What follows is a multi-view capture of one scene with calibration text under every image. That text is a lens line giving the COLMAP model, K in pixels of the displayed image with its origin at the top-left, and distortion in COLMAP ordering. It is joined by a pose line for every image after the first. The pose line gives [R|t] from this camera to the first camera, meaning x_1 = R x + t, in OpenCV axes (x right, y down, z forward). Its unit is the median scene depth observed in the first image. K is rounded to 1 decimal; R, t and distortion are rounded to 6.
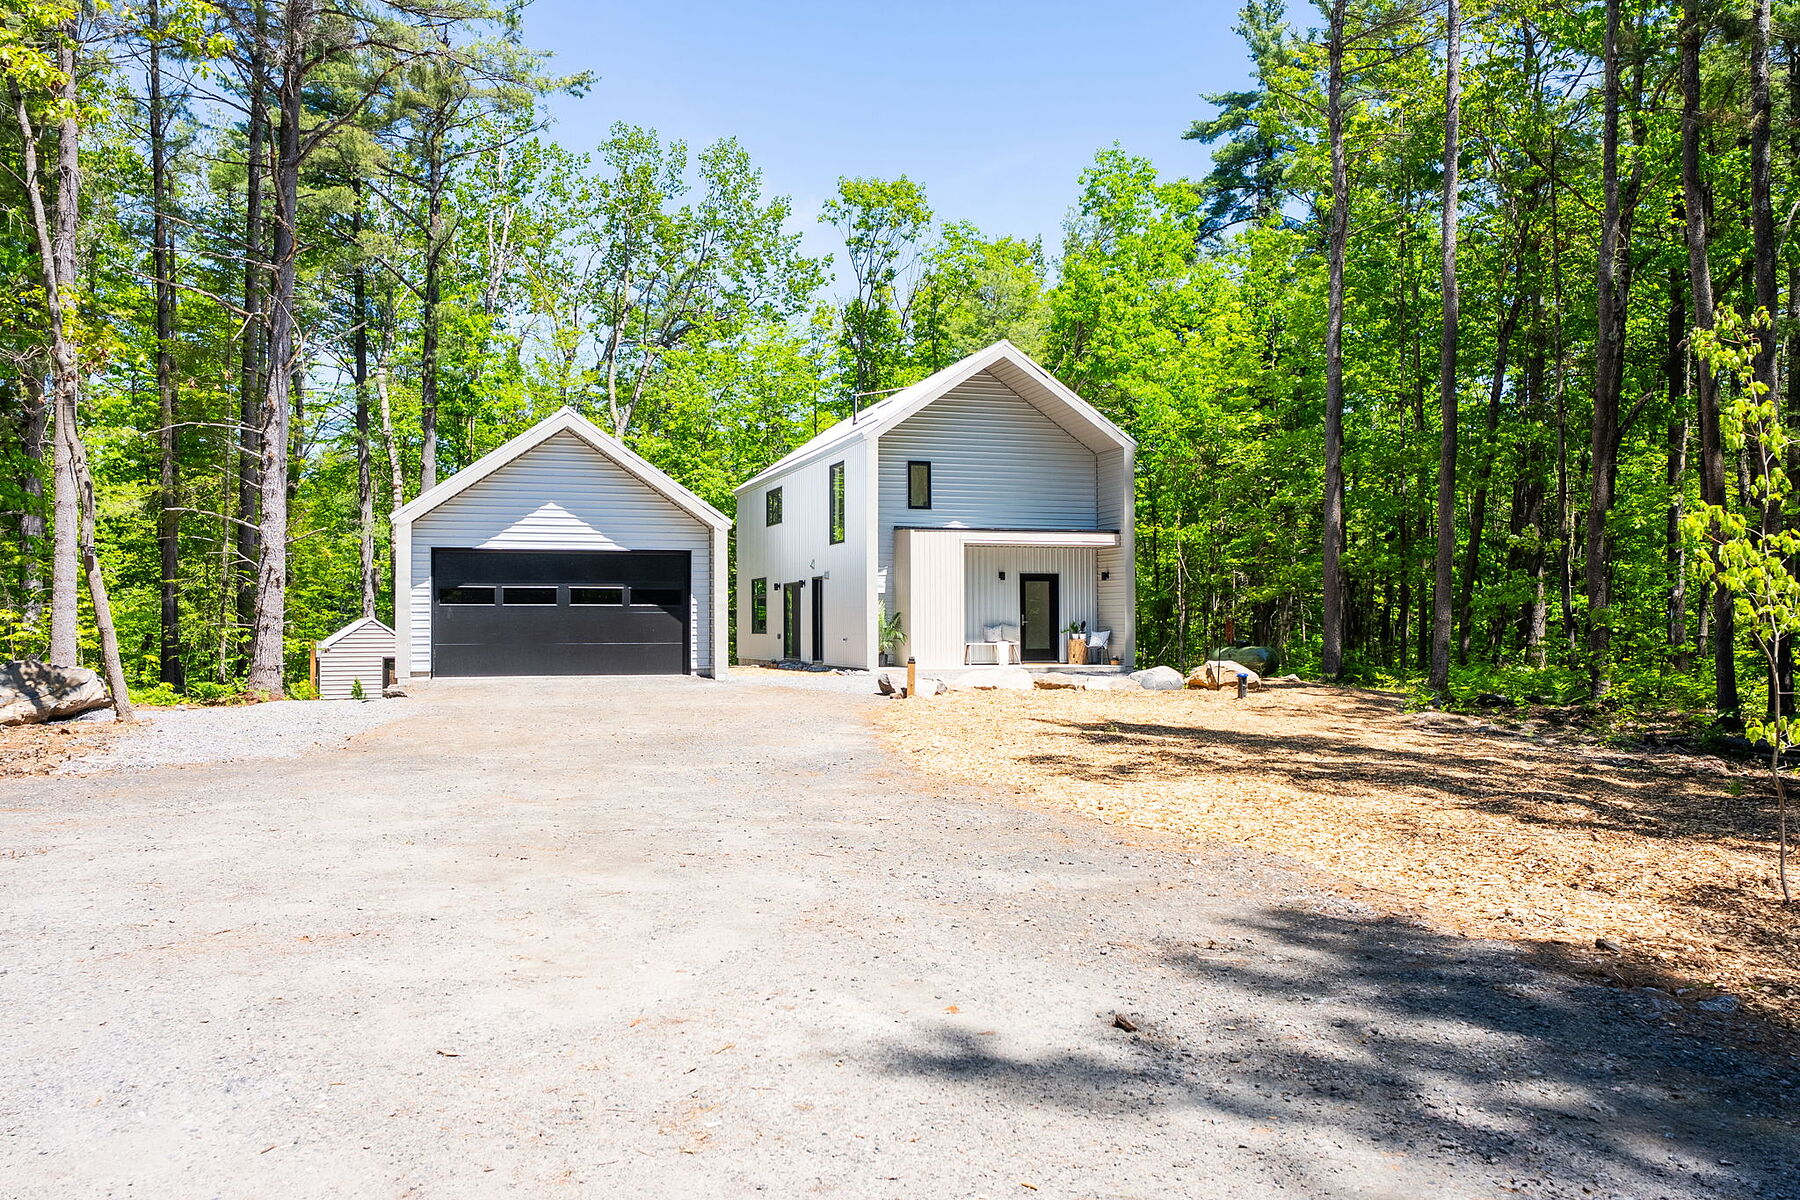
lens RADIAL K [[1459.1, 0, 895.8], [0, 1459.1, 591.3], [0, 0, 1]] dist [-0.026211, 0.060664]
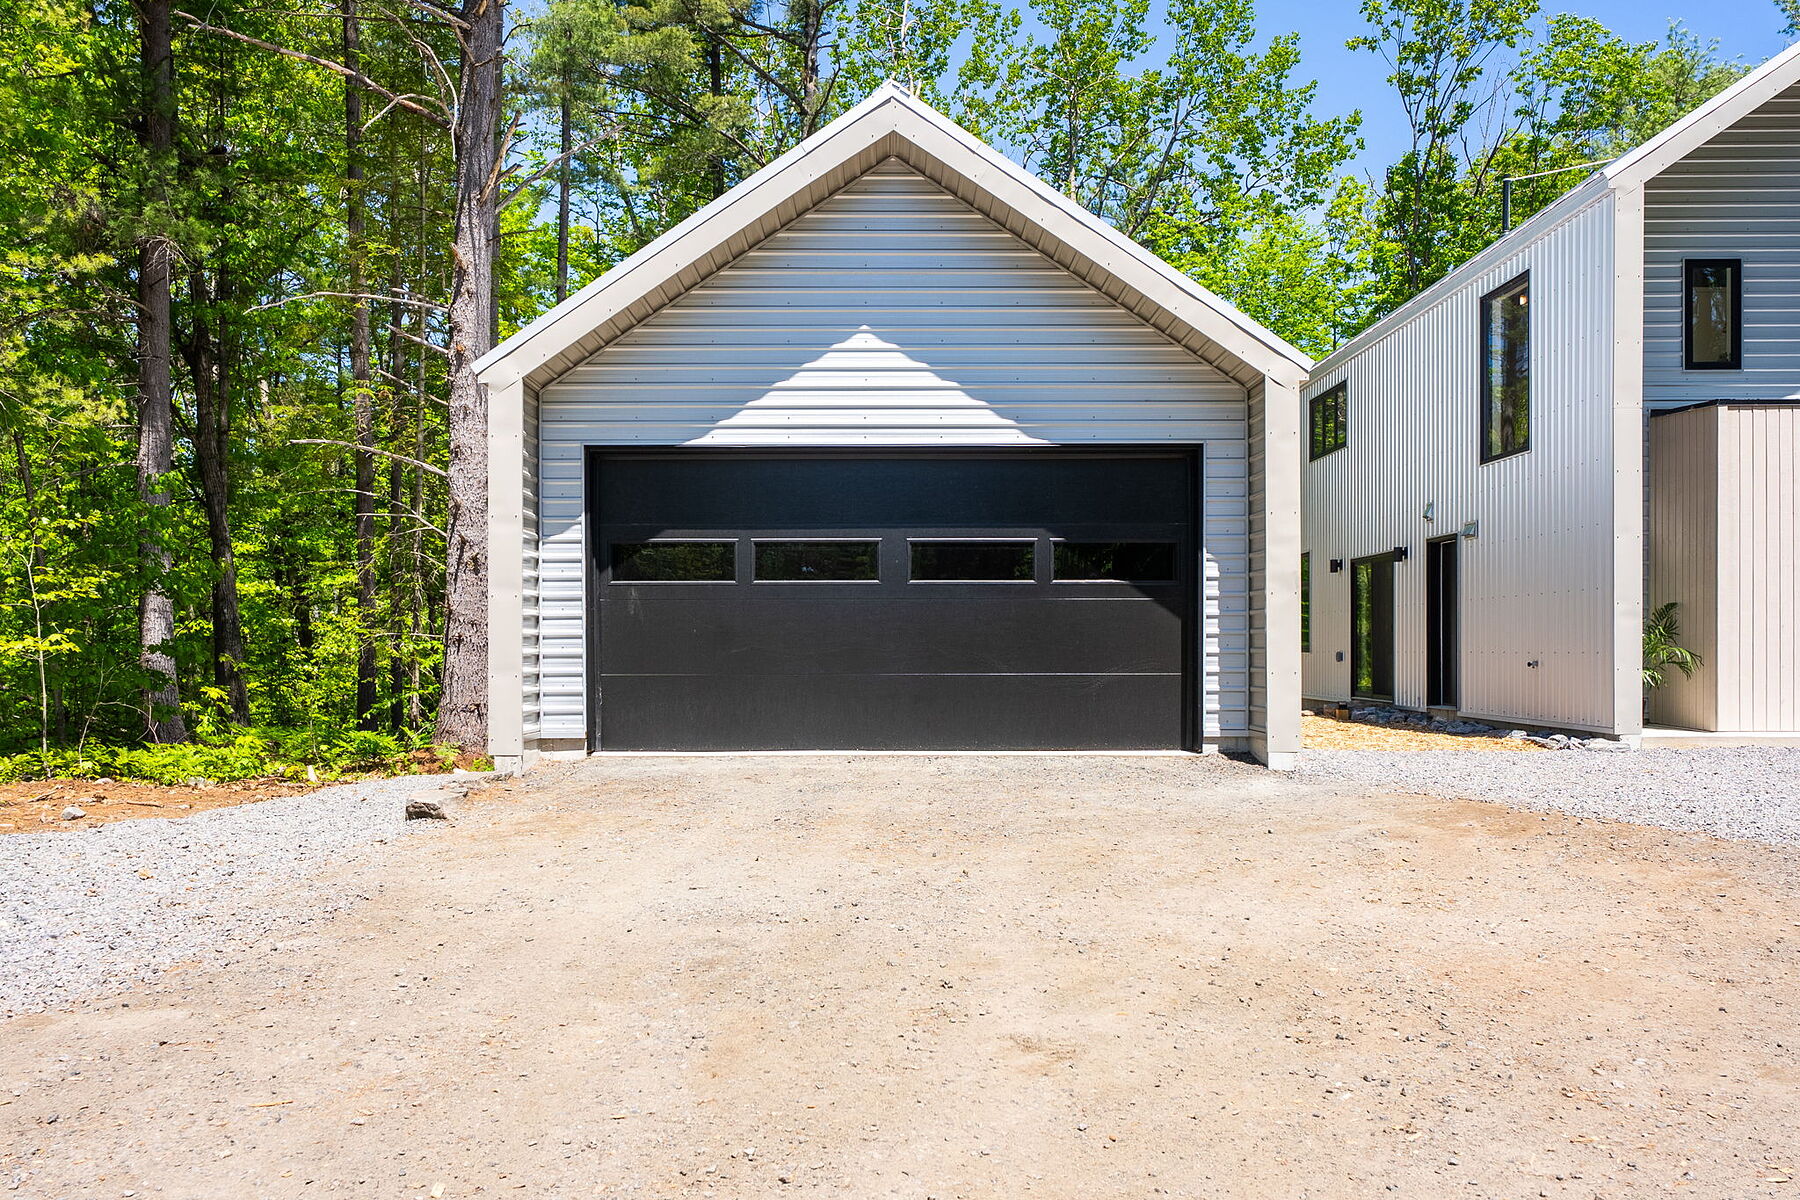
lens RADIAL K [[1392.8, 0, 898.8], [0, 1392.8, 656.1], [0, 0, 1]] dist [-0.003448, -0.000822]
pose [[0.950926, 0.002104, -0.309411, -0.059941], [0.007634, 0.999513, 0.030256, 0.010836], [0.309324, -0.031133, 0.950447, 0.359892]]
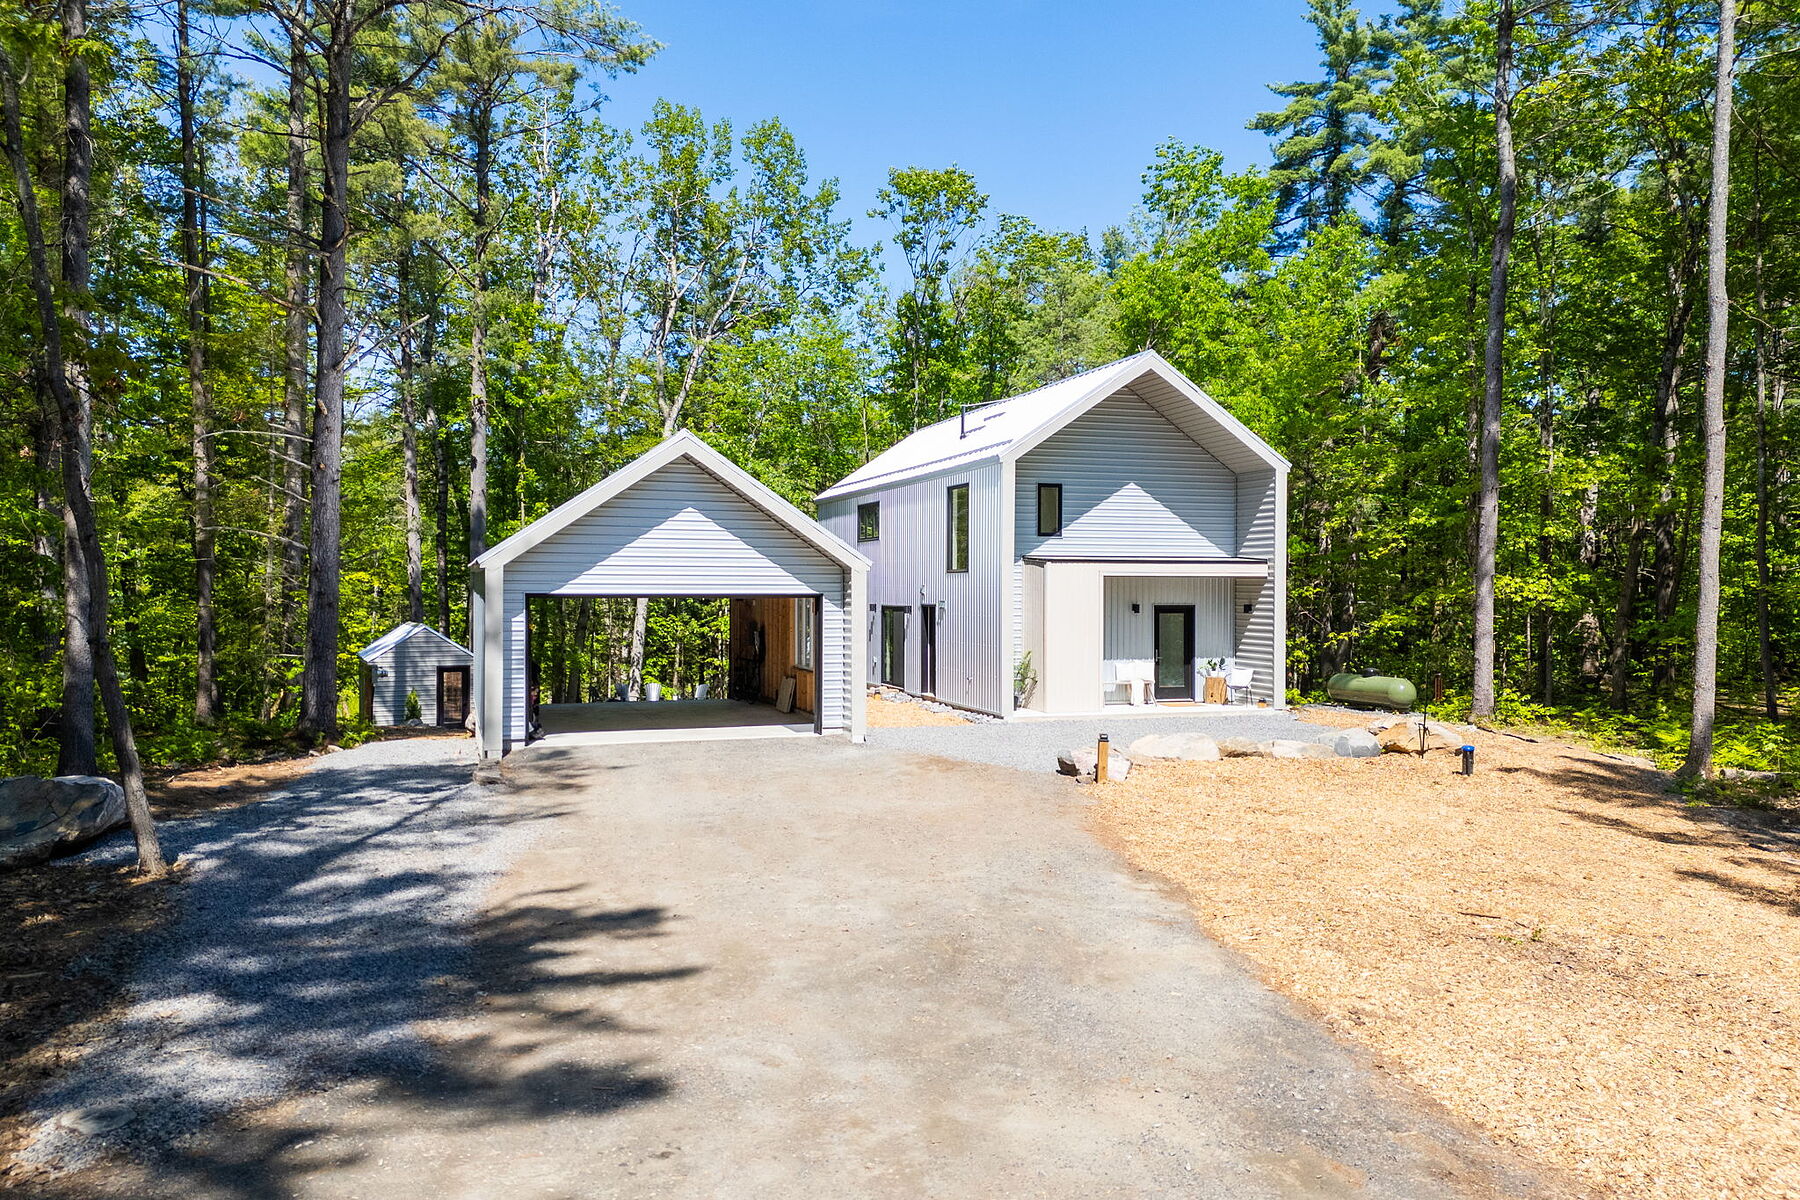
lens RADIAL K [[1288.6, 0, 907.7], [0, 1288.6, 628.9], [0, 0, 1]] dist [0.054823, -0.090638]
pose [[0.999433, 0.005835, 0.033148, -0.068294], [-0.007923, 0.997970, 0.063192, -0.033457], [-0.032712, -0.063419, 0.997451, 0.132273]]
